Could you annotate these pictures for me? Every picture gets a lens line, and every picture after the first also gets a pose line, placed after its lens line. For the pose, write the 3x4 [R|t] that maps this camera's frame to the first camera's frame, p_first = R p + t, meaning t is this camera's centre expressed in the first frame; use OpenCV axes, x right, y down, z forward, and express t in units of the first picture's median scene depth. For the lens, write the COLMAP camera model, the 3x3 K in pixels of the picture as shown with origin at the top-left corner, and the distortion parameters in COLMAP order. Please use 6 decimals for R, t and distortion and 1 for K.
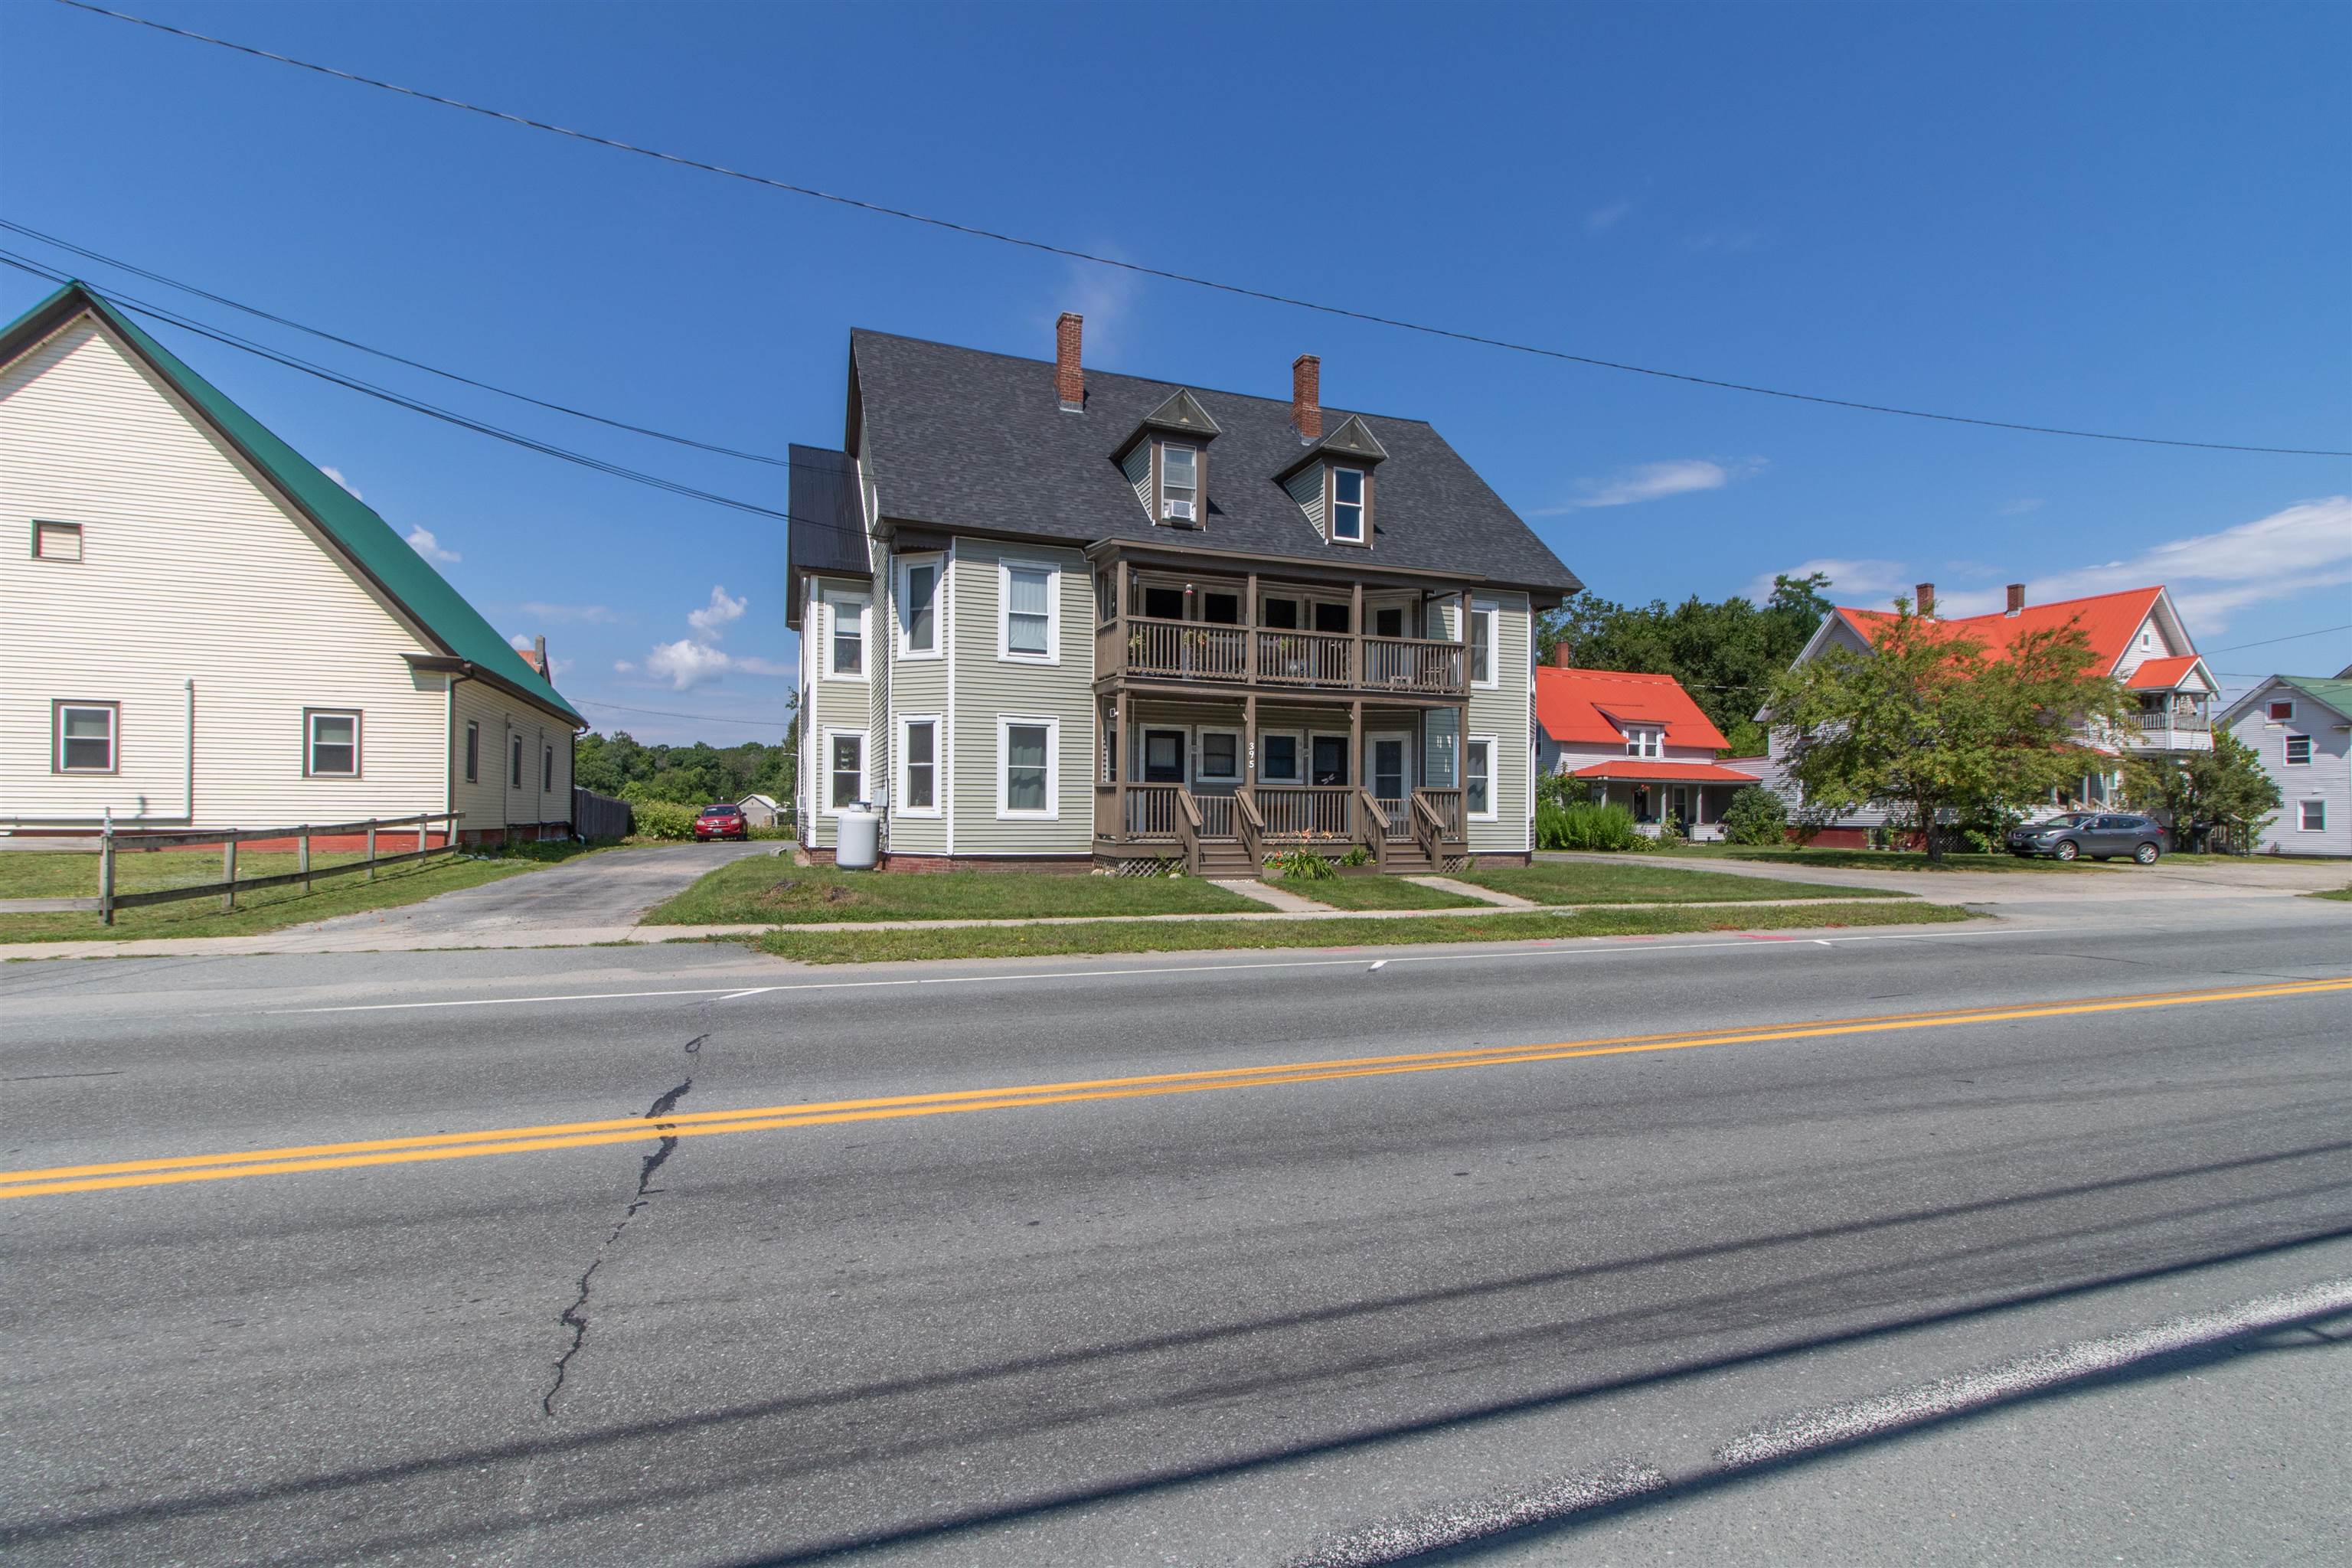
lens RADIAL K [[1143.6, 0, 1156.7], [0, 1143.6, 821.9], [0, 0, 1]] dist [0.002638, 0.002970]
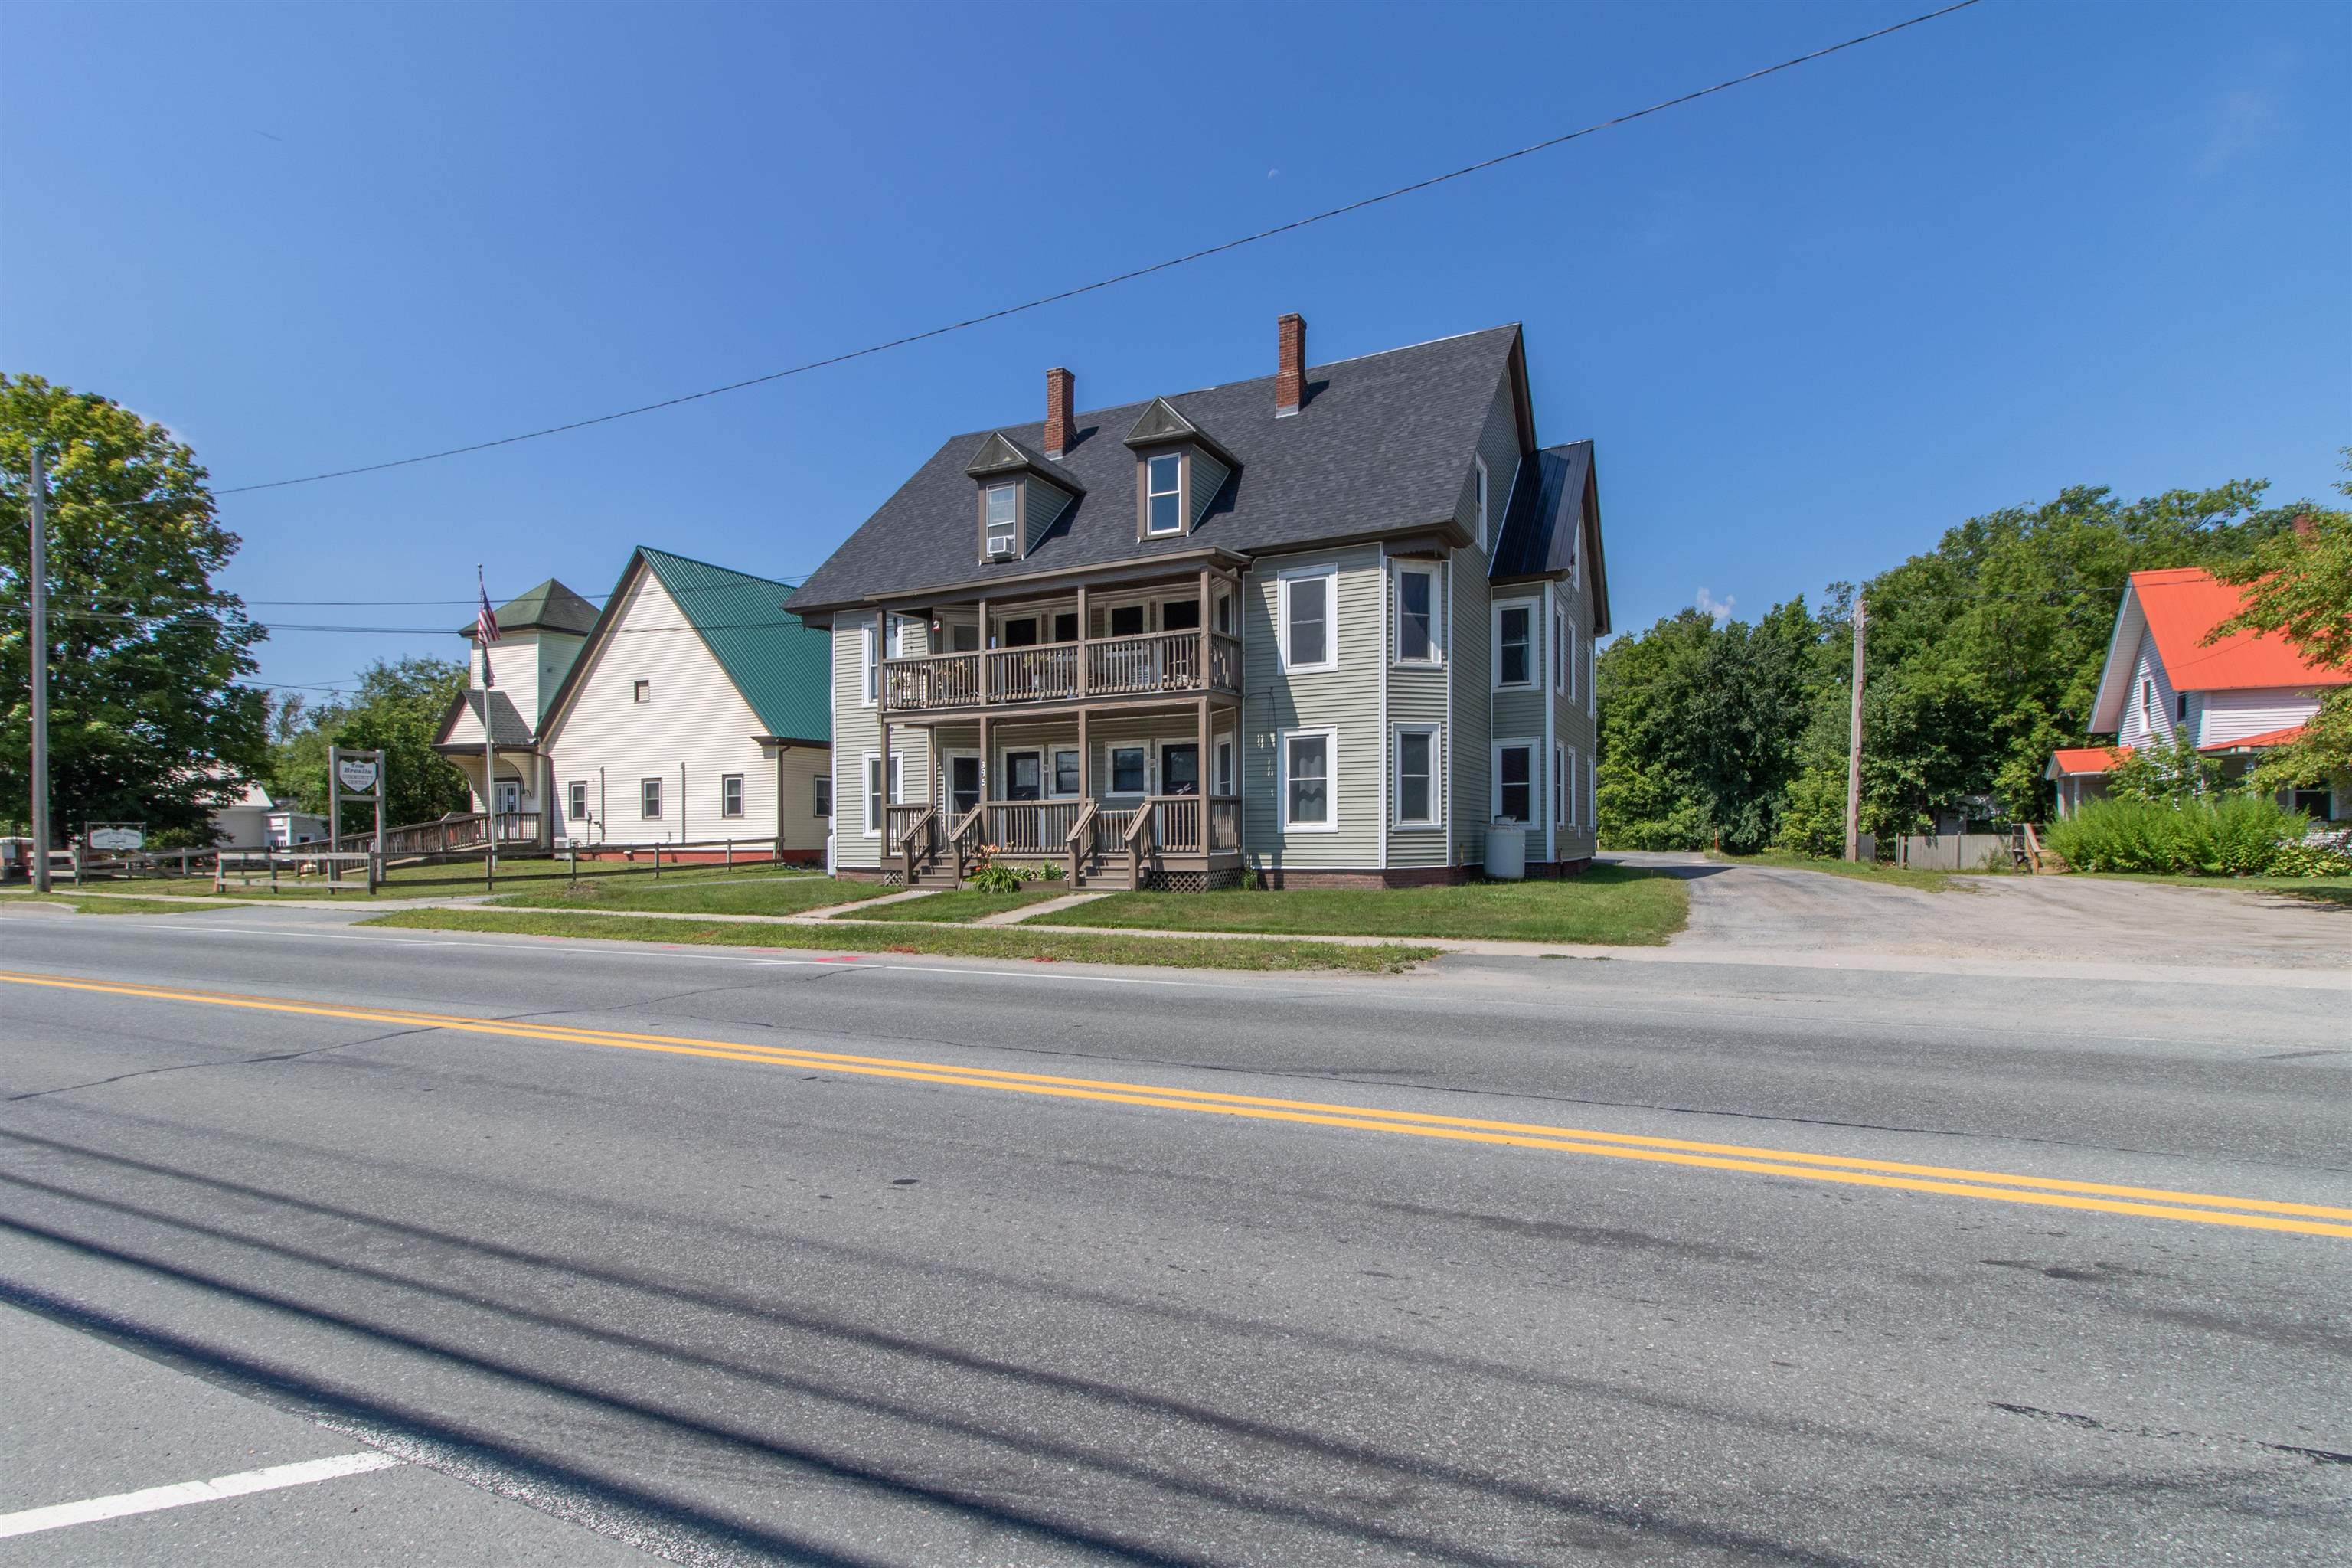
lens RADIAL K [[1143.6, 0, 1163.4], [0, 1143.6, 857.6], [0, 0, 1]] dist [0.002638, 0.002970]
pose [[0.663584, -0.000565, -0.748101, 0.863106], [0.010543, 0.999907, 0.008597, 0.010397], [0.748027, -0.013592, 0.663529, 0.378253]]
